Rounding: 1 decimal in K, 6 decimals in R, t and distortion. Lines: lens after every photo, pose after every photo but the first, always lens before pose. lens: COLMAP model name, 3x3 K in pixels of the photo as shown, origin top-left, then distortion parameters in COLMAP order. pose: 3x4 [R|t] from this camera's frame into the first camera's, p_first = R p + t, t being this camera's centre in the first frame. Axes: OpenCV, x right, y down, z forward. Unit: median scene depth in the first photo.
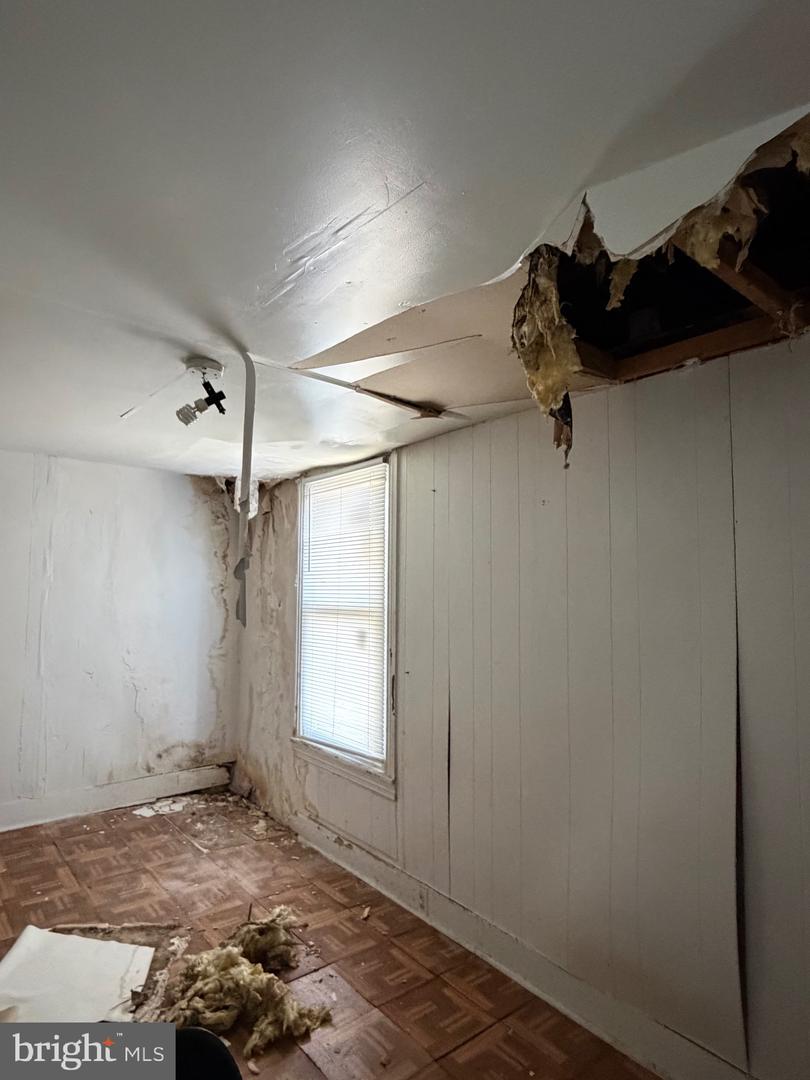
lens RADIAL K [[626.7, 0, 405.0], [0, 626.7, 540.0], [0, 0, 1]] dist [0.001101, 0.001232]
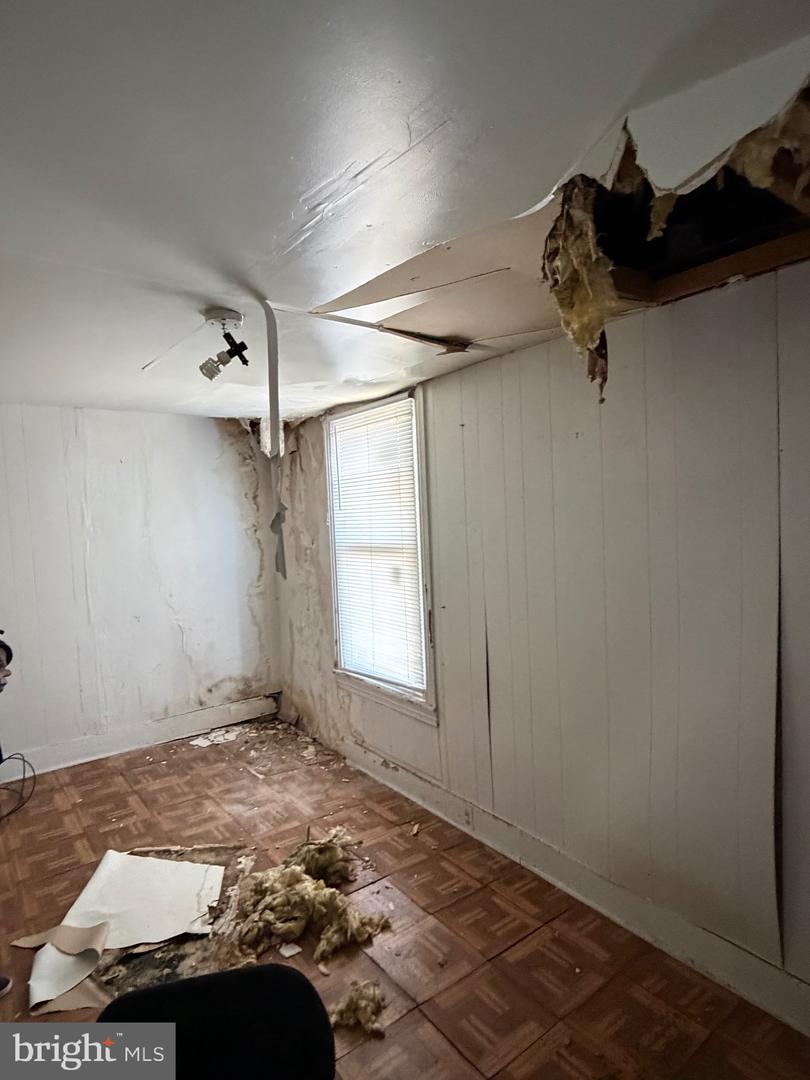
lens RADIAL K [[626.7, 0, 405.0], [0, 626.7, 540.0], [0, 0, 1]] dist [0.001101, 0.001232]
pose [[0.997797, -0.048565, -0.045194, -0.008578], [0.053759, 0.991087, 0.121890, -0.027754], [0.038872, -0.124051, 0.991514, 0.002063]]
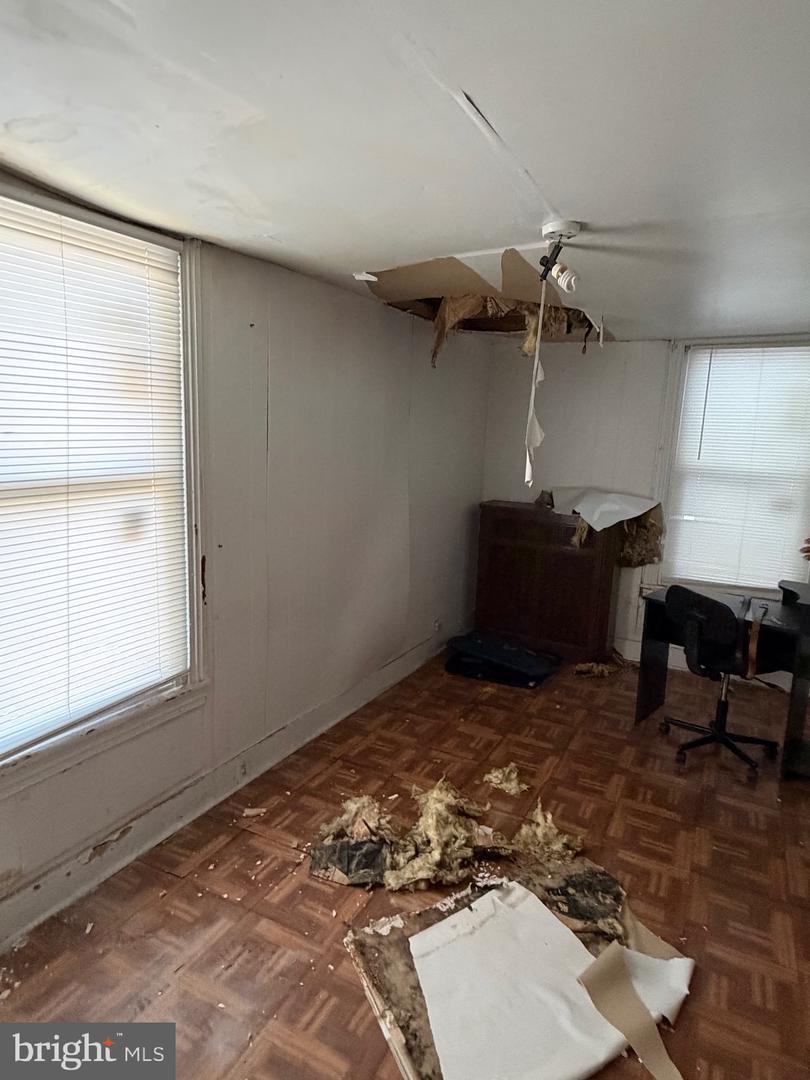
lens RADIAL K [[626.7, 0, 405.0], [0, 626.7, 540.0], [0, 0, 1]] dist [0.001101, 0.001232]
pose [[-0.385767, -0.181496, 0.904568, -0.975735], [-0.102766, 0.982811, 0.153368, 0.062072], [-0.916855, -0.033795, -0.397788, 1.297676]]
